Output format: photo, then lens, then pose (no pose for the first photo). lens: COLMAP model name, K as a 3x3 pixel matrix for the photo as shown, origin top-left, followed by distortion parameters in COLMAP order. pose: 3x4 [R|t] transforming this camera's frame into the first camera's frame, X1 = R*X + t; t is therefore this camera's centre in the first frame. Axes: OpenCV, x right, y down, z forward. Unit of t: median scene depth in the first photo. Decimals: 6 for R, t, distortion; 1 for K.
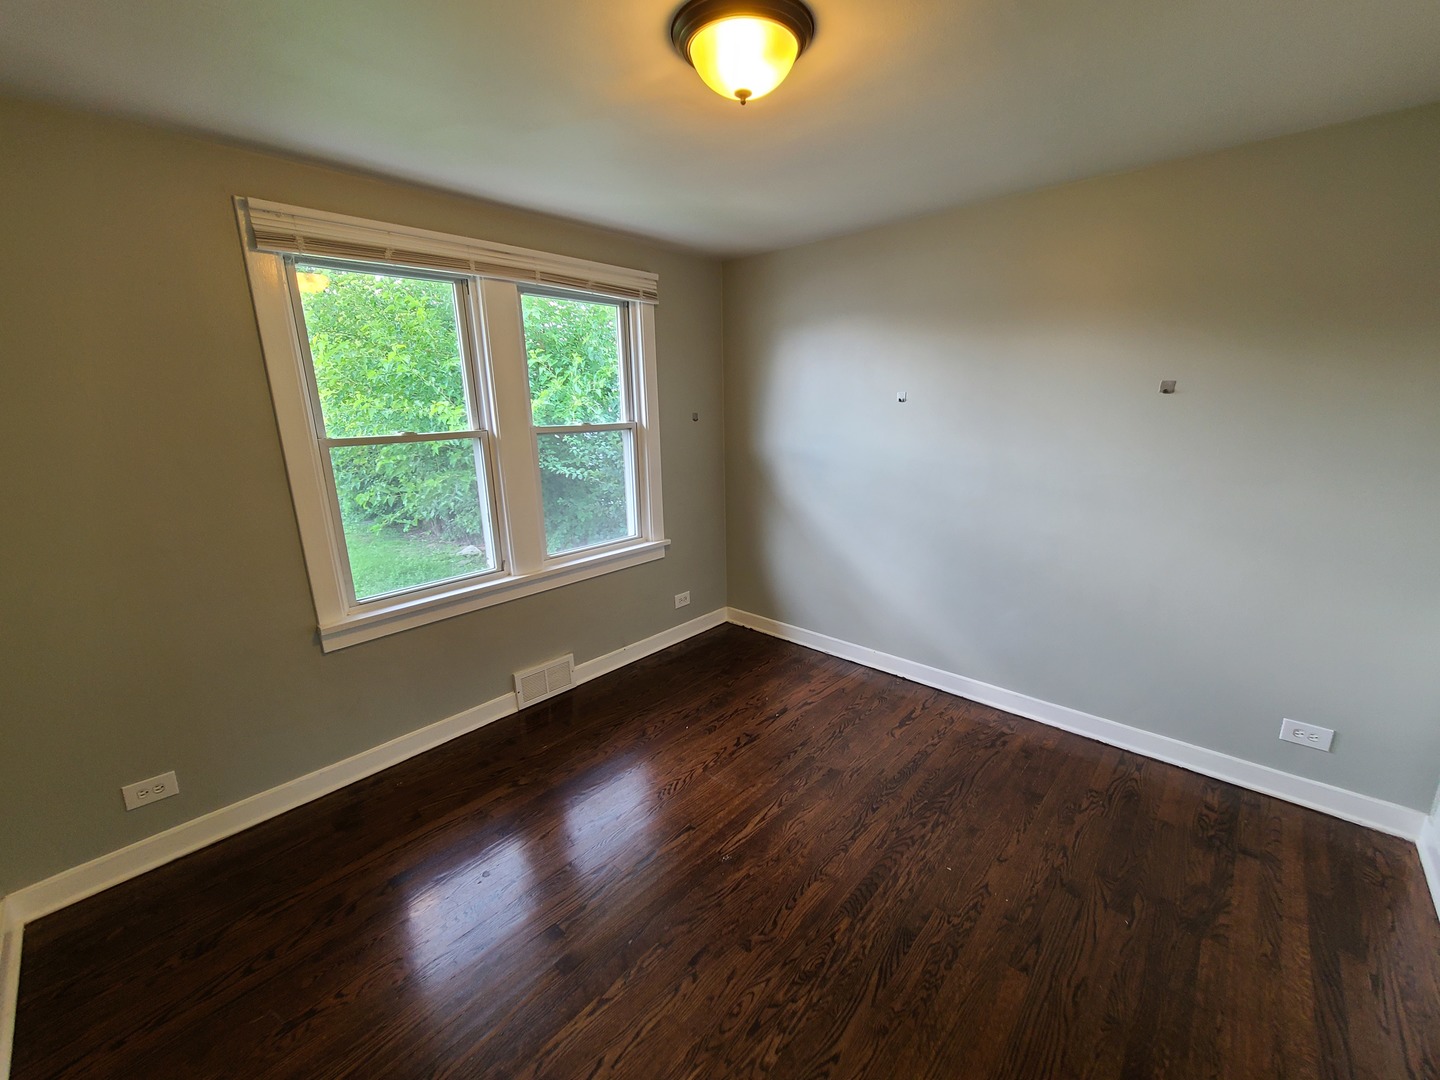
lens RADIAL K [[581.8, 0, 720.0], [0, 581.8, 540.0], [0, 0, 1]] dist [0.000180, 0.000030]
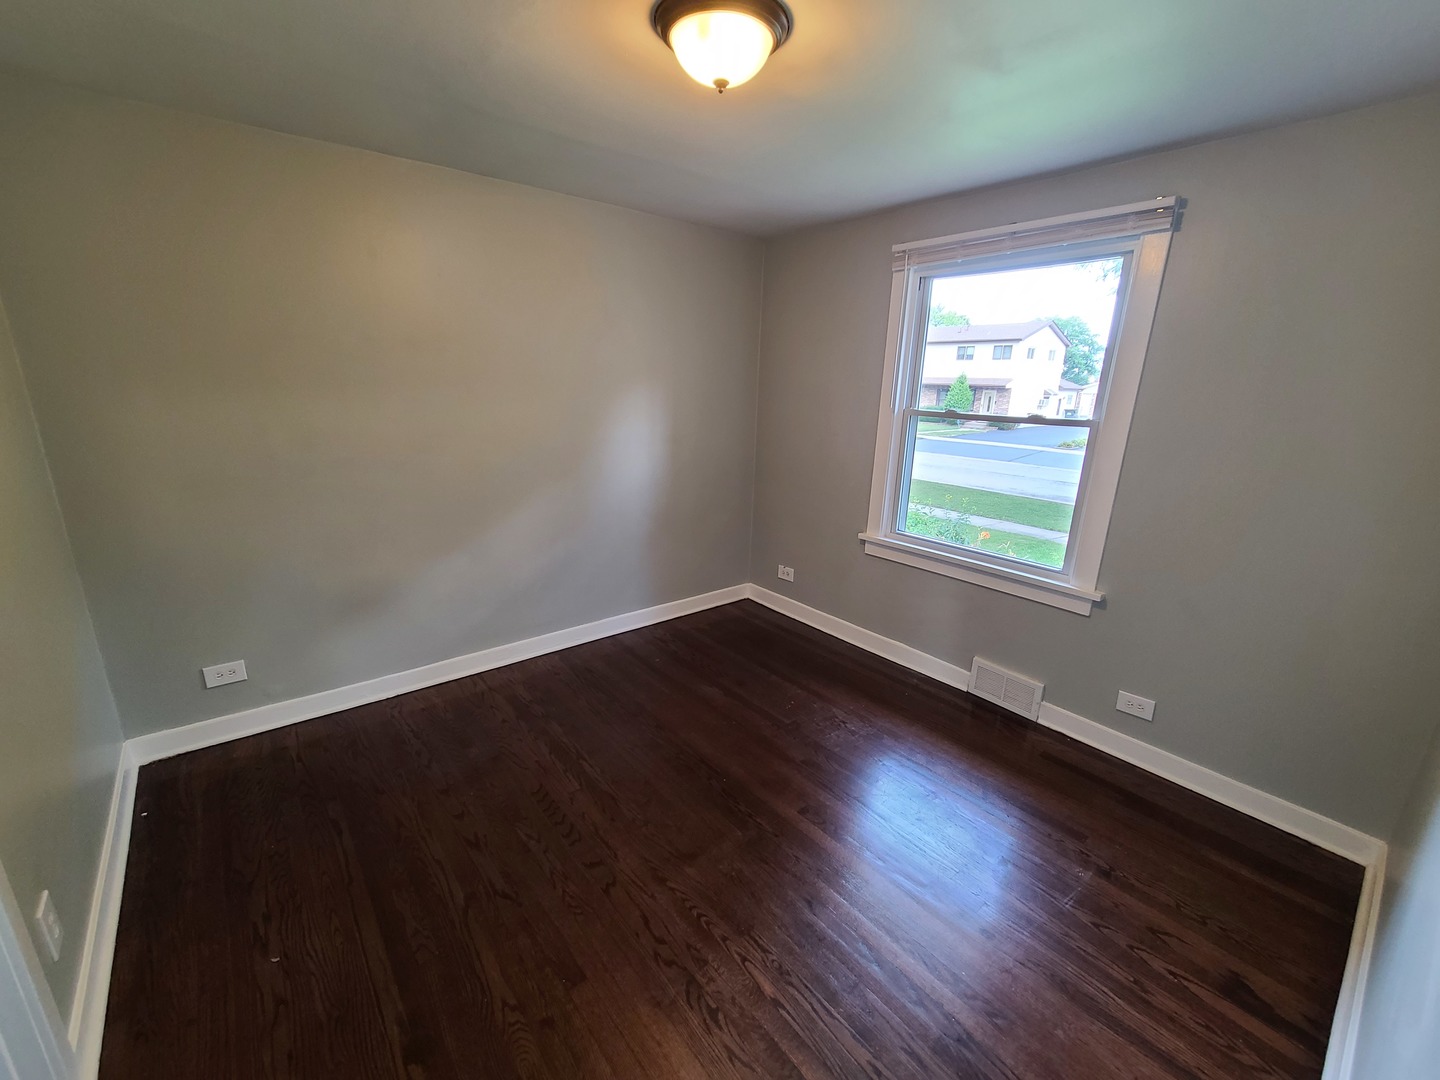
lens RADIAL K [[581.8, 0, 720.0], [0, 581.8, 540.0], [0, 0, 1]] dist [0.000180, 0.000030]
pose [[-0.149454, 0.284894, -0.946836, 0.623522], [-0.240849, 0.918259, 0.314313, -0.171237], [0.958987, 0.275019, -0.068621, 0.594951]]
